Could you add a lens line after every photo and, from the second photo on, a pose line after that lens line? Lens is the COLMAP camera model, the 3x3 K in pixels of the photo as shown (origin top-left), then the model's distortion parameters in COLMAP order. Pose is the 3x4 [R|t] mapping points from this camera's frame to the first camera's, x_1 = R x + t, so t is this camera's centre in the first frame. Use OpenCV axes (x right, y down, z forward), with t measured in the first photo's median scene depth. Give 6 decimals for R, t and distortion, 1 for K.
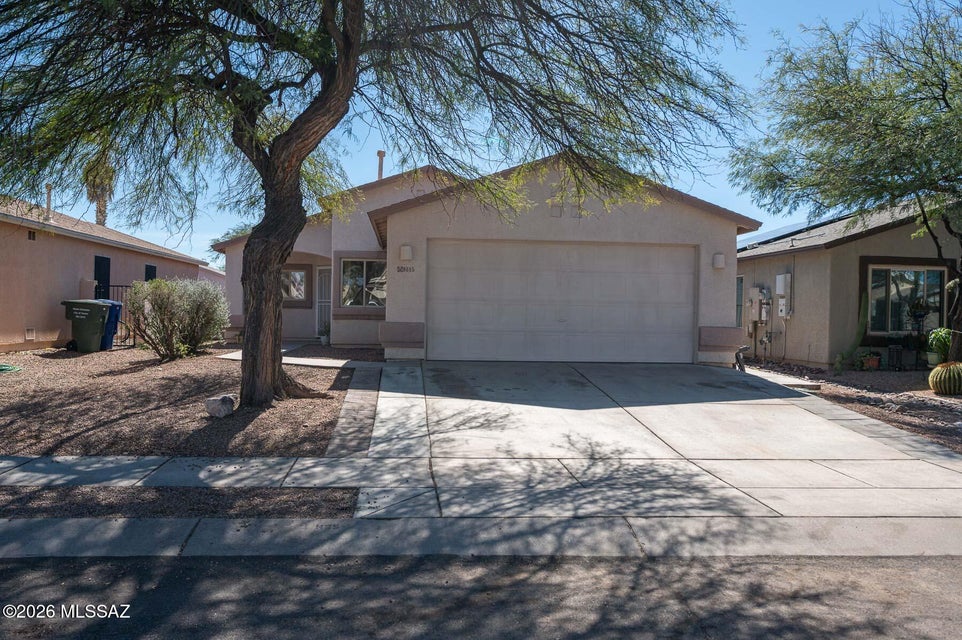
lens RADIAL K [[828.1, 0, 483.2], [0, 828.1, 320.5], [0, 0, 1]] dist [0.000484, -0.000258]
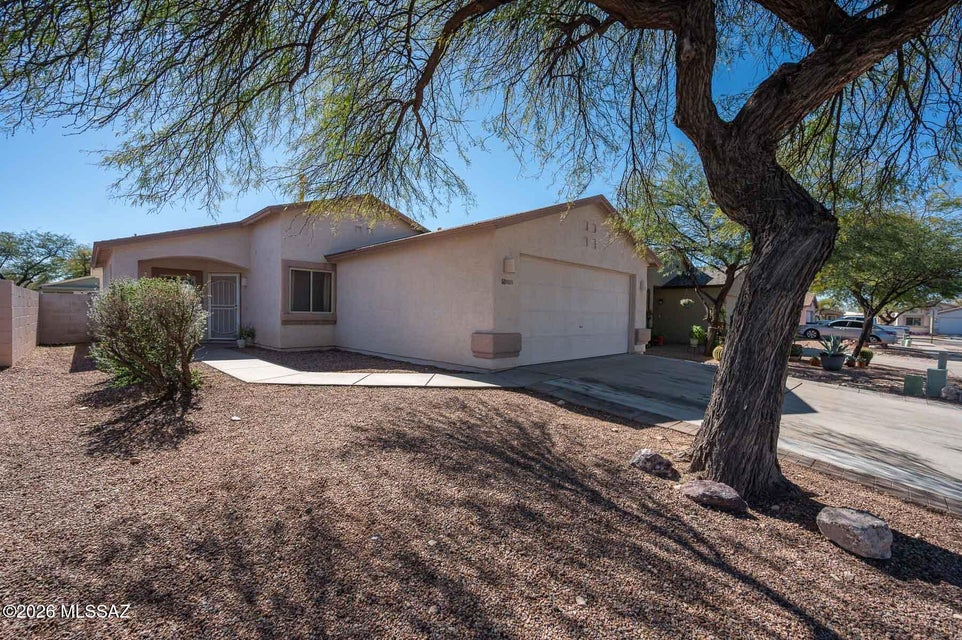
lens RADIAL K [[395.8, 0, 480.6], [0, 395.8, 322.0], [0, 0, 1]] dist [-0.002261, -0.000105]
pose [[0.771266, -0.016894, 0.636289, -0.403282], [0.001546, 0.999695, 0.024668, -0.022580], [-0.636511, -0.018042, 0.771056, 0.595129]]
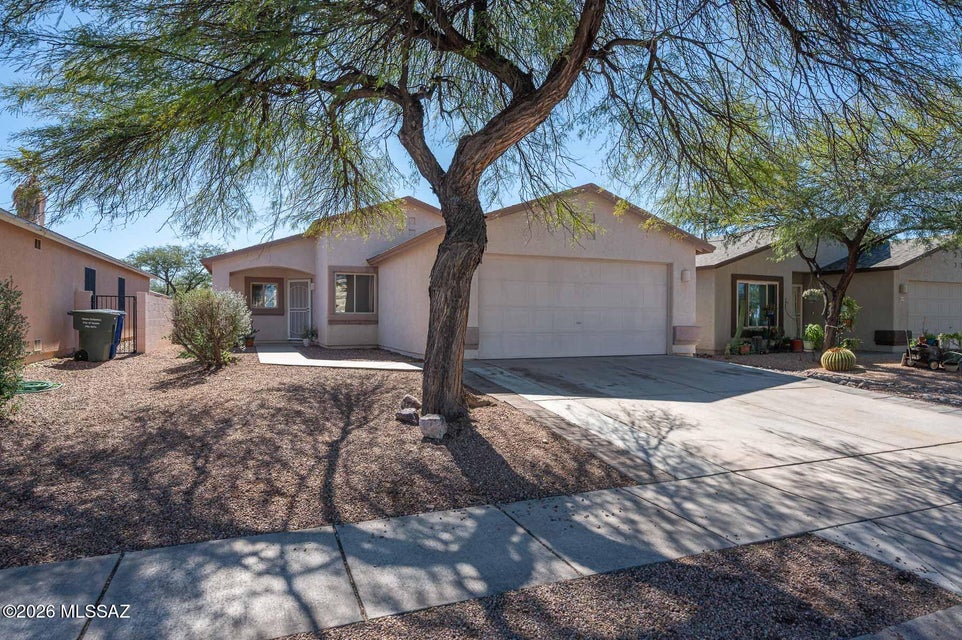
lens RADIAL K [[550.7, 0, 480.9], [0, 550.7, 322.2], [0, 0, 1]] dist [0.003155, 0.000215]
pose [[0.954043, -0.015951, 0.299244, -0.274023], [0.014747, 0.999872, 0.006283, -0.008390], [-0.299306, -0.001581, 0.954156, 0.253903]]
